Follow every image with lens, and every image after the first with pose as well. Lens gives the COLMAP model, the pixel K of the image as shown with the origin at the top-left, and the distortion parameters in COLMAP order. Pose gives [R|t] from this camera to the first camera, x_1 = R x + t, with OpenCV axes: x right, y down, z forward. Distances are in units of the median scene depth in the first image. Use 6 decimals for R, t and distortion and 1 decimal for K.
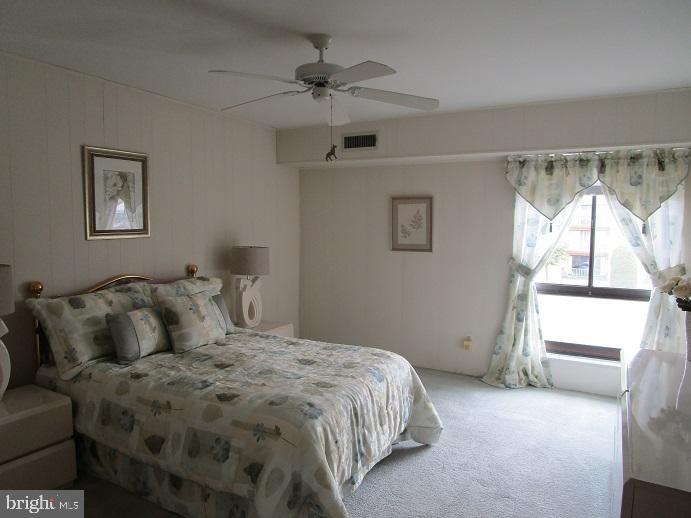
lens RADIAL K [[493.1, 0, 340.6], [0, 493.1, 262.0], [0, 0, 1]] dist [-0.014681, 0.003332]
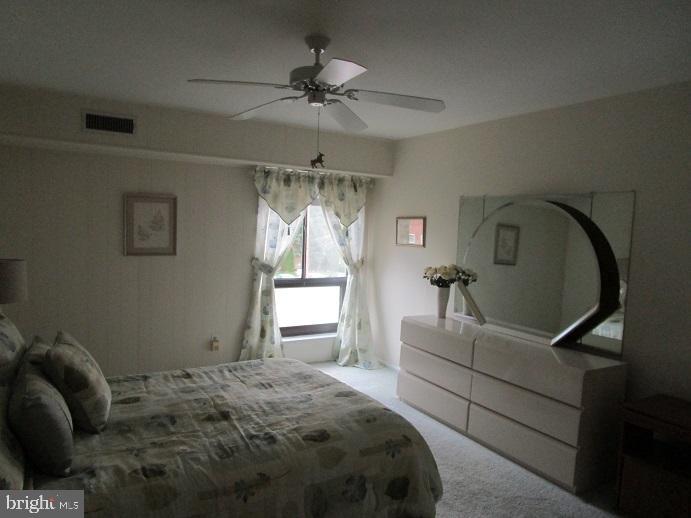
lens RADIAL K [[493.1, 0, 340.6], [0, 493.1, 262.0], [0, 0, 1]] dist [-0.014681, 0.003332]
pose [[0.497161, -0.052106, 0.866092, -0.541947], [0.039534, 0.998519, 0.037380, -0.035407], [-0.866757, 0.015656, 0.498485, 0.304217]]
